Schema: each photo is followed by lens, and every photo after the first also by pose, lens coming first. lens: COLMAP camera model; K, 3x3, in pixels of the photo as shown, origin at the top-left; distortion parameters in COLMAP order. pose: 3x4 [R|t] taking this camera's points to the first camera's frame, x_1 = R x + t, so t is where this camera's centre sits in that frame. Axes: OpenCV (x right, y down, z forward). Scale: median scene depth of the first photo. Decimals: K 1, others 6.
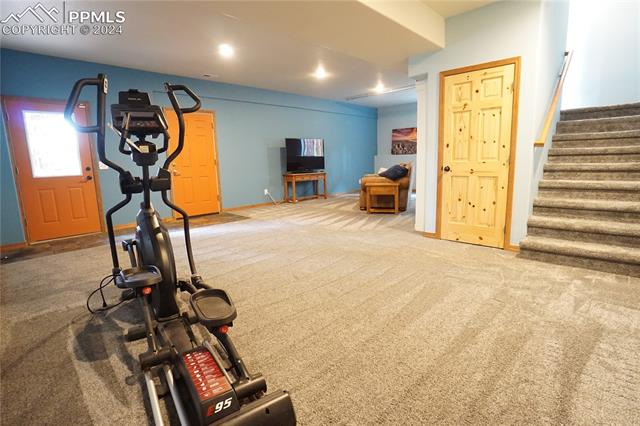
lens RADIAL K [[309.3, 0, 320.0], [0, 309.3, 213.0], [0, 0, 1]] dist [-0.076953, 0.023644]
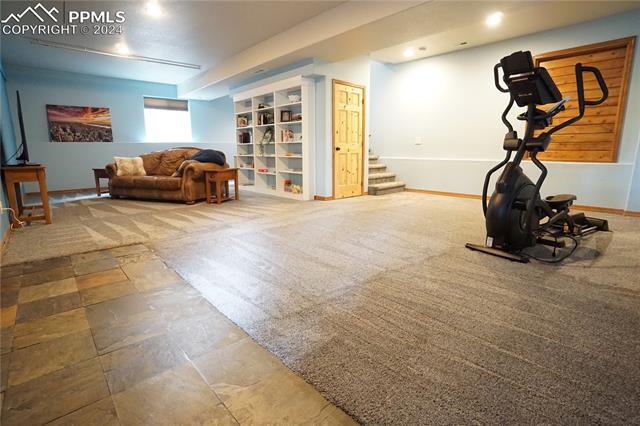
lens RADIAL K [[309.3, 0, 320.0], [0, 309.3, 213.0], [0, 0, 1]] dist [-0.076953, 0.023644]
pose [[0.054472, -0.165099, 0.984772, -0.541943], [0.172095, 0.973030, 0.153611, -0.044451], [-0.983573, 0.161106, 0.081416, 0.515546]]
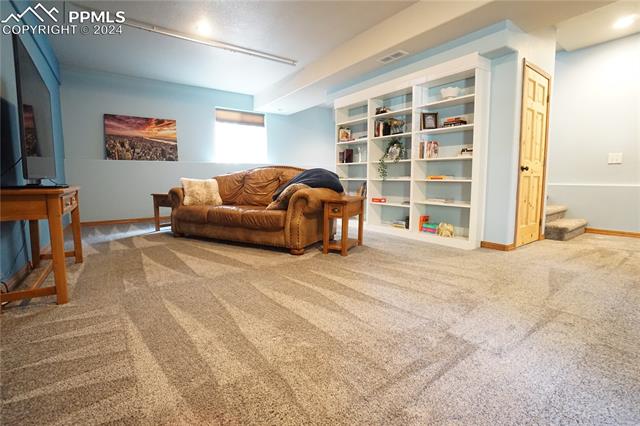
lens RADIAL K [[295.1, 0, 317.3], [0, 295.1, 209.9], [0, 0, 1]] dist [-0.046467, 0.000252]
pose [[0.184865, -0.071354, 0.980170, -0.275509], [0.163868, 0.985636, 0.040846, -0.080909], [-0.969006, 0.153067, 0.193902, 0.736644]]
